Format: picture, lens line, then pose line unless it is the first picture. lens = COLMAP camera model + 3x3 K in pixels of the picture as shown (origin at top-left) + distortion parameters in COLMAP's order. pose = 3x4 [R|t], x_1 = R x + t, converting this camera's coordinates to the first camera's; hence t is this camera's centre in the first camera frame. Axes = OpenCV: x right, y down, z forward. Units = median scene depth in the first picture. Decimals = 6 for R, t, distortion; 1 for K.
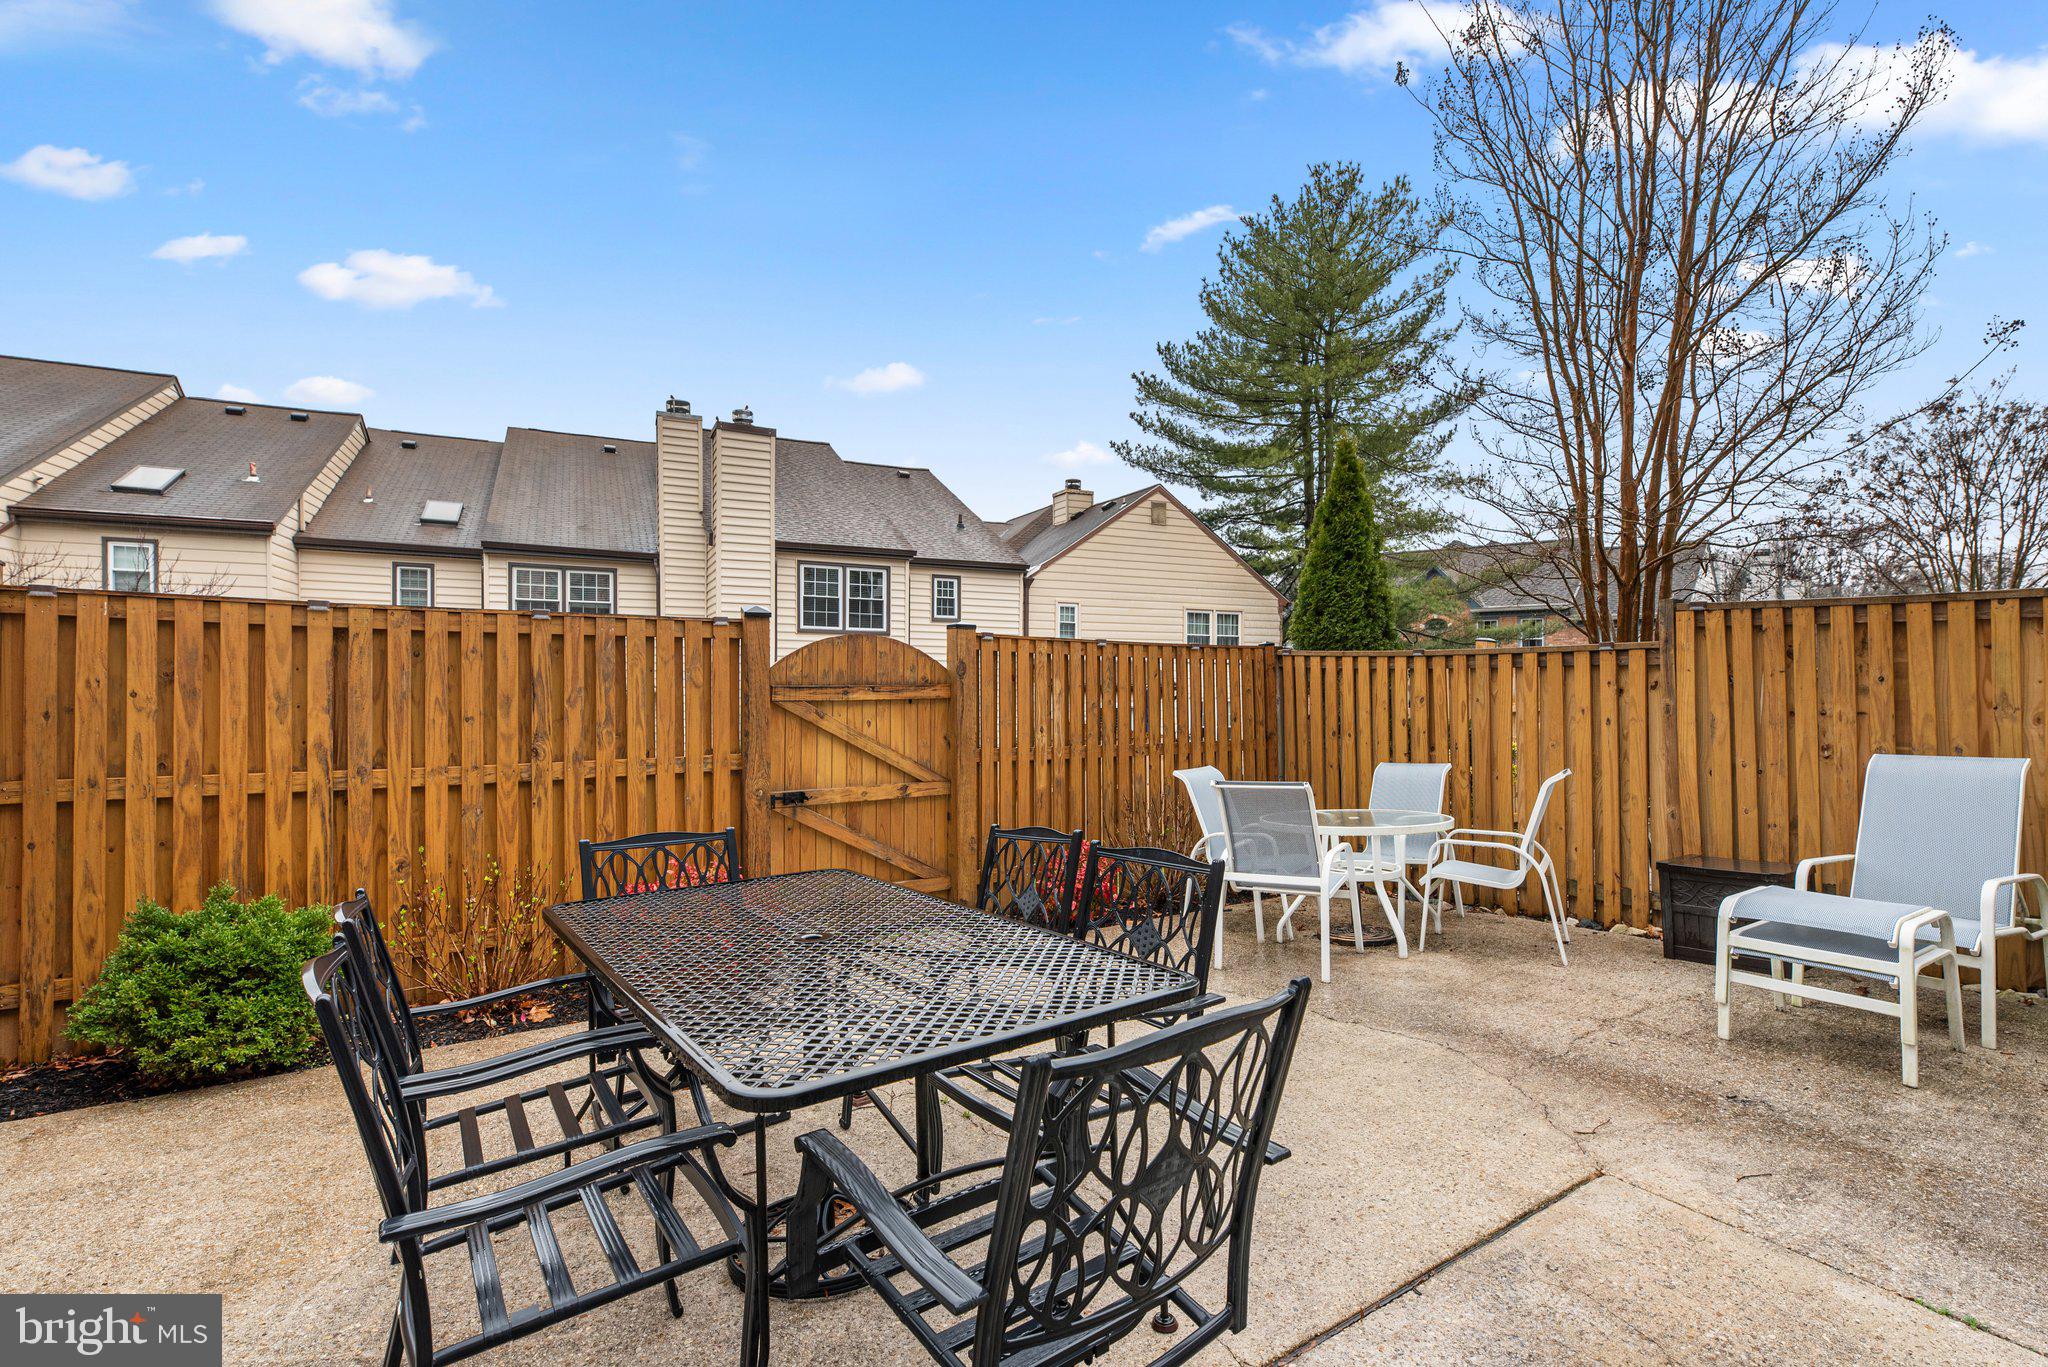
lens RADIAL K [[955.3, 0, 1046.0], [0, 955.3, 676.2], [0, 0, 1]] dist [0.001164, 0.001041]
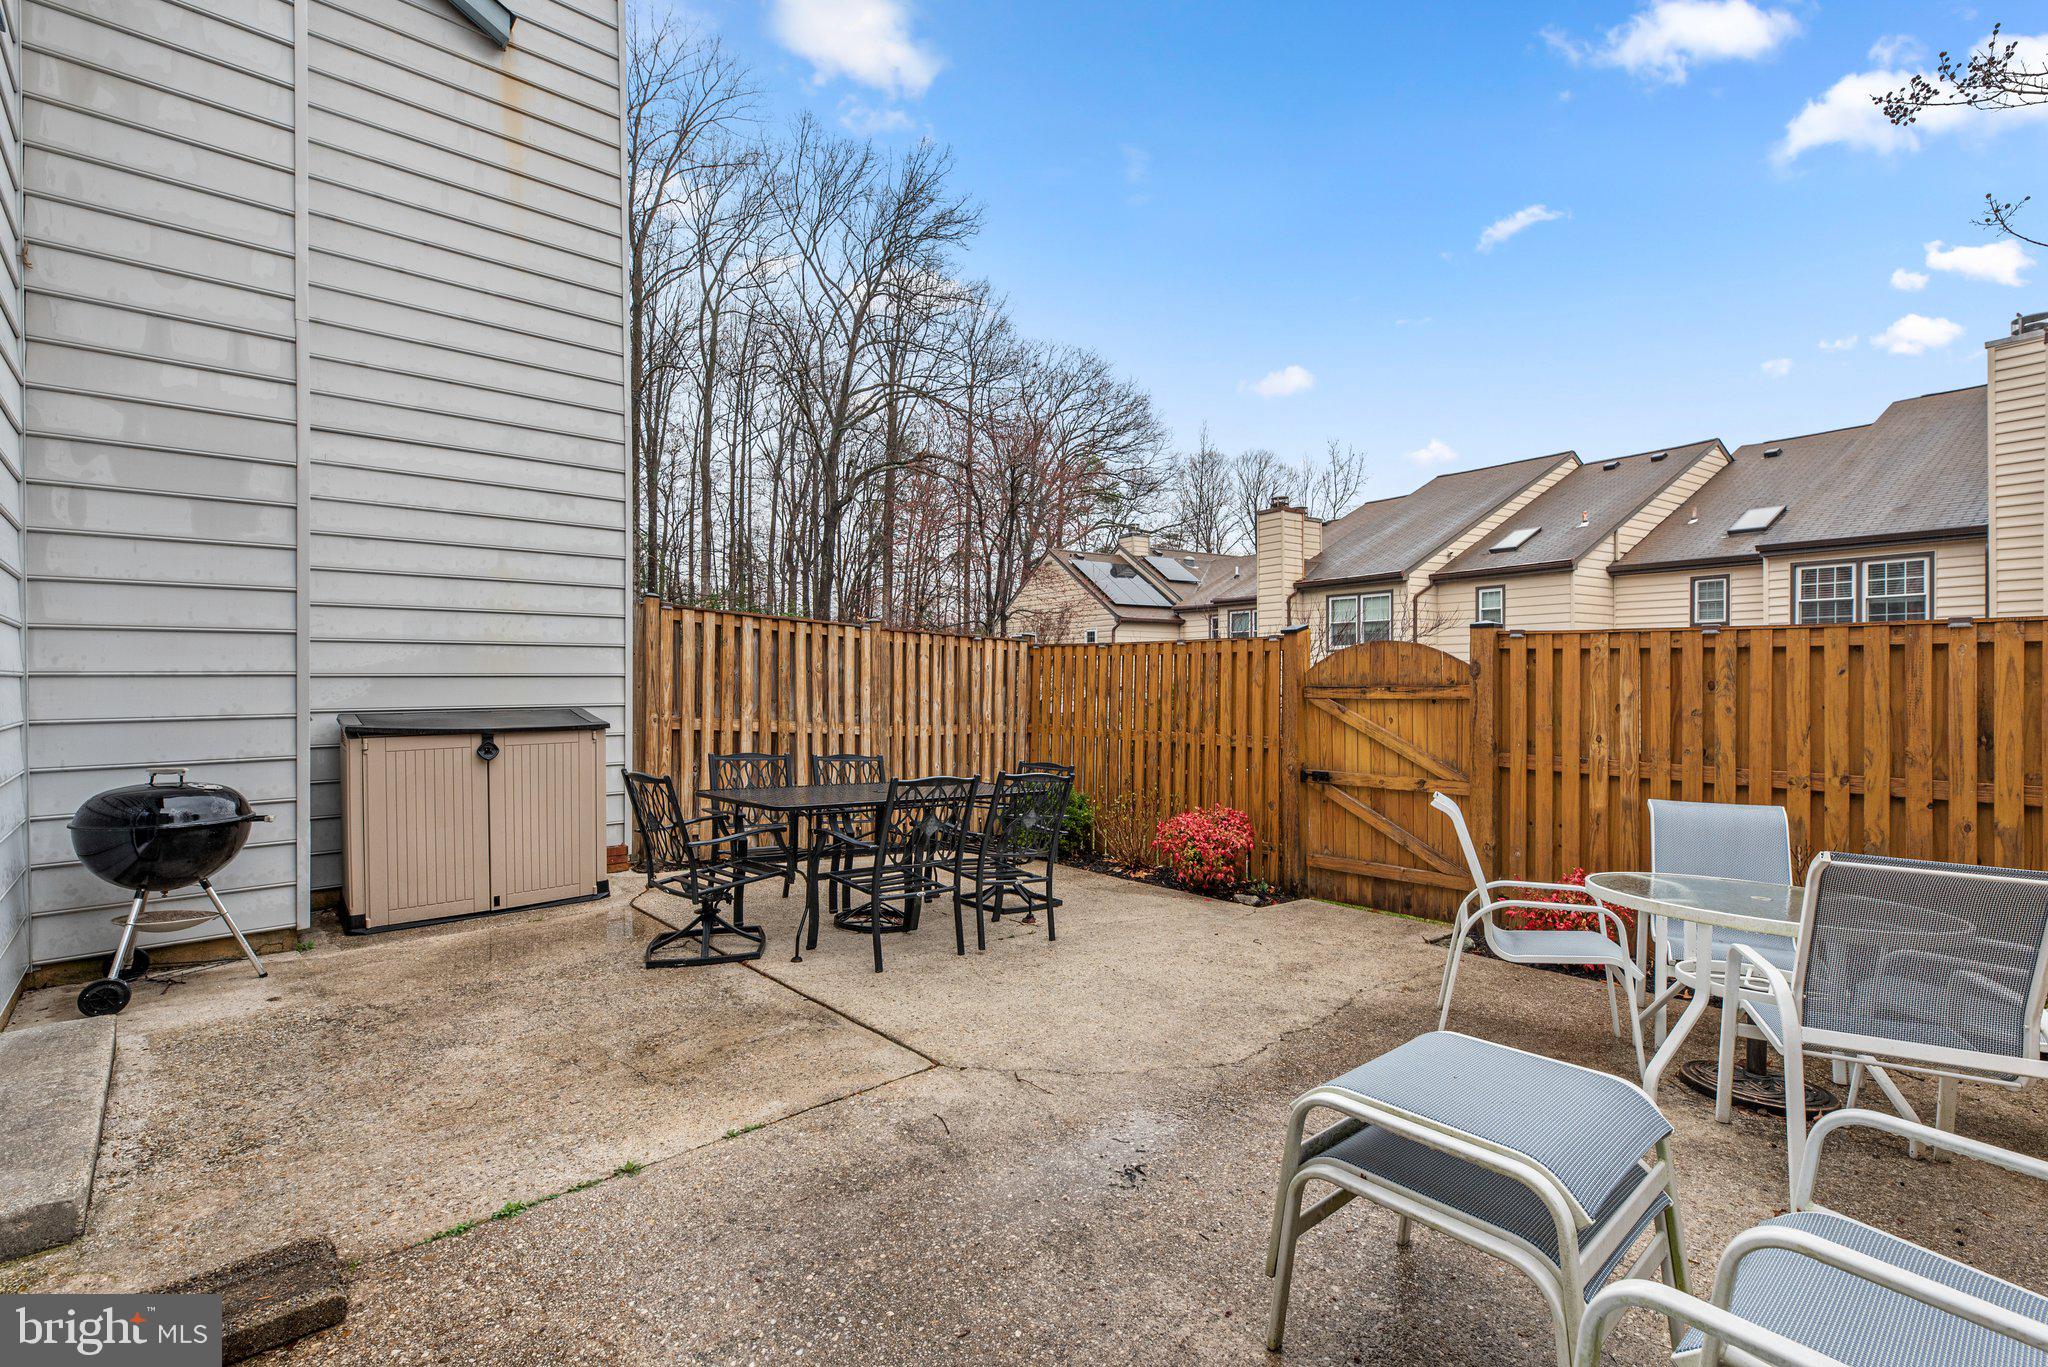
lens RADIAL K [[921.0, 0, 1024.0], [0, 921.0, 683.5], [0, 0, 1]] dist [0.000547, 0.000096]
pose [[0.124776, -0.005799, -0.992168, 0.833817], [0.002040, 0.999982, -0.005588, 0.012132], [0.992183, -0.001326, 0.124785, 0.445683]]
